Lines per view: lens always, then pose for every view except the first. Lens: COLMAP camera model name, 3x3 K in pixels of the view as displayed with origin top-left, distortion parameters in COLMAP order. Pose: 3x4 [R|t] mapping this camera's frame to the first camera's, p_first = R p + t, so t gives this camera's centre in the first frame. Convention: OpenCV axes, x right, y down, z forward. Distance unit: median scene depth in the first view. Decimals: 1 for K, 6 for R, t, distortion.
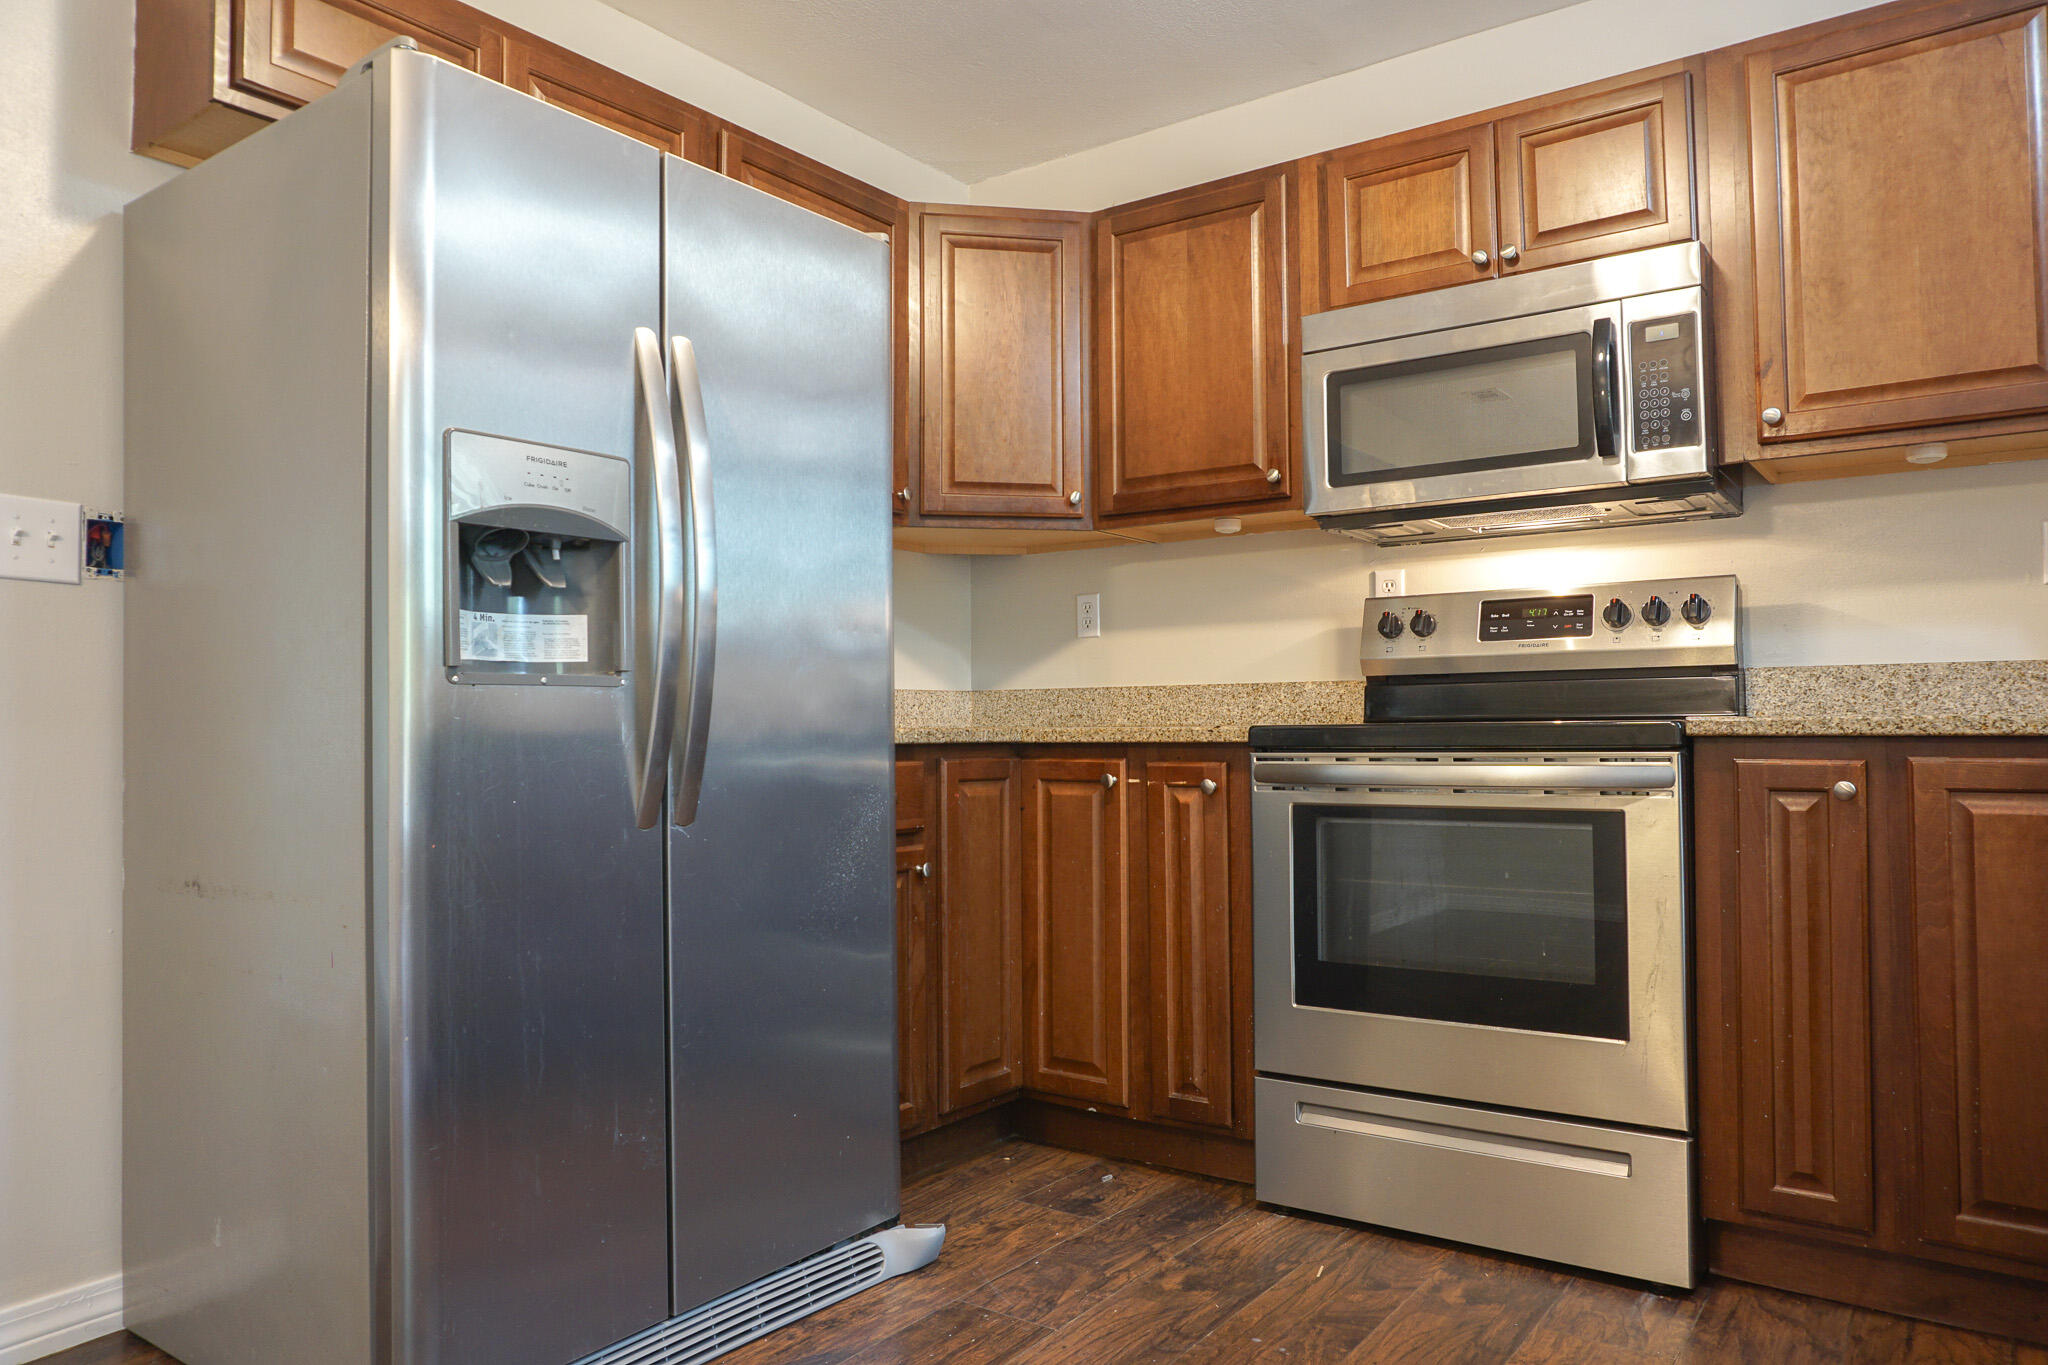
lens RADIAL K [[1374.3, 0, 1023.3], [0, 1374.3, 684.8], [0, 0, 1]] dist [-0.038597, 0.027083]
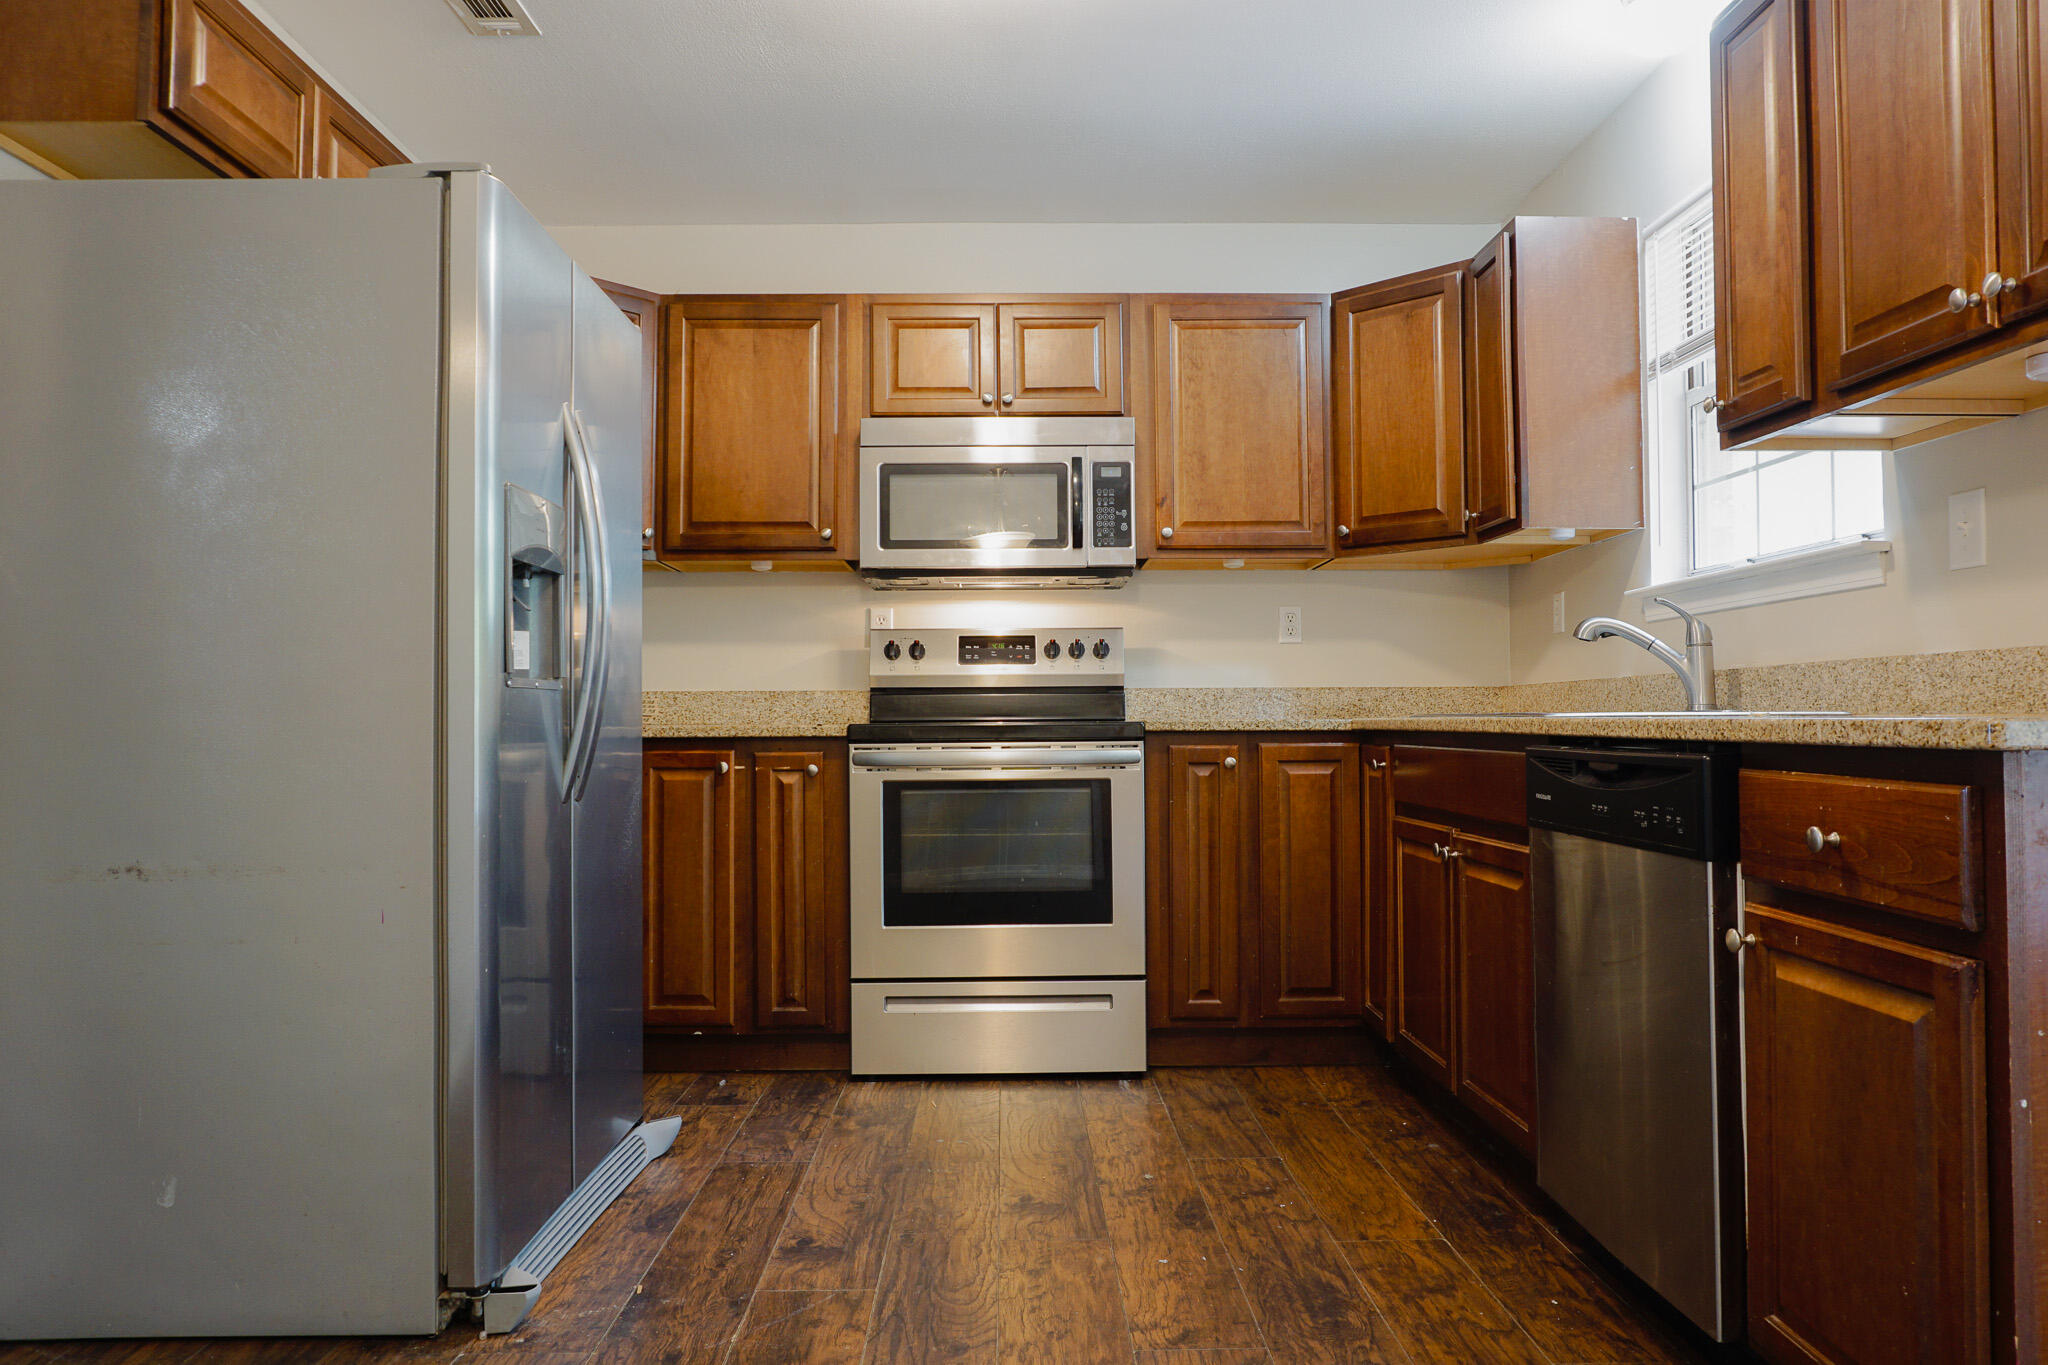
lens RADIAL K [[1374.3, 0, 1018.3], [0, 1374.3, 687.3], [0, 0, 1]] dist [-0.038597, 0.027083]
pose [[0.803923, 0.019579, 0.594411, -0.515275], [-0.019698, 0.999786, -0.006291, -0.001240], [-0.594407, -0.006652, 0.804137, -0.187737]]
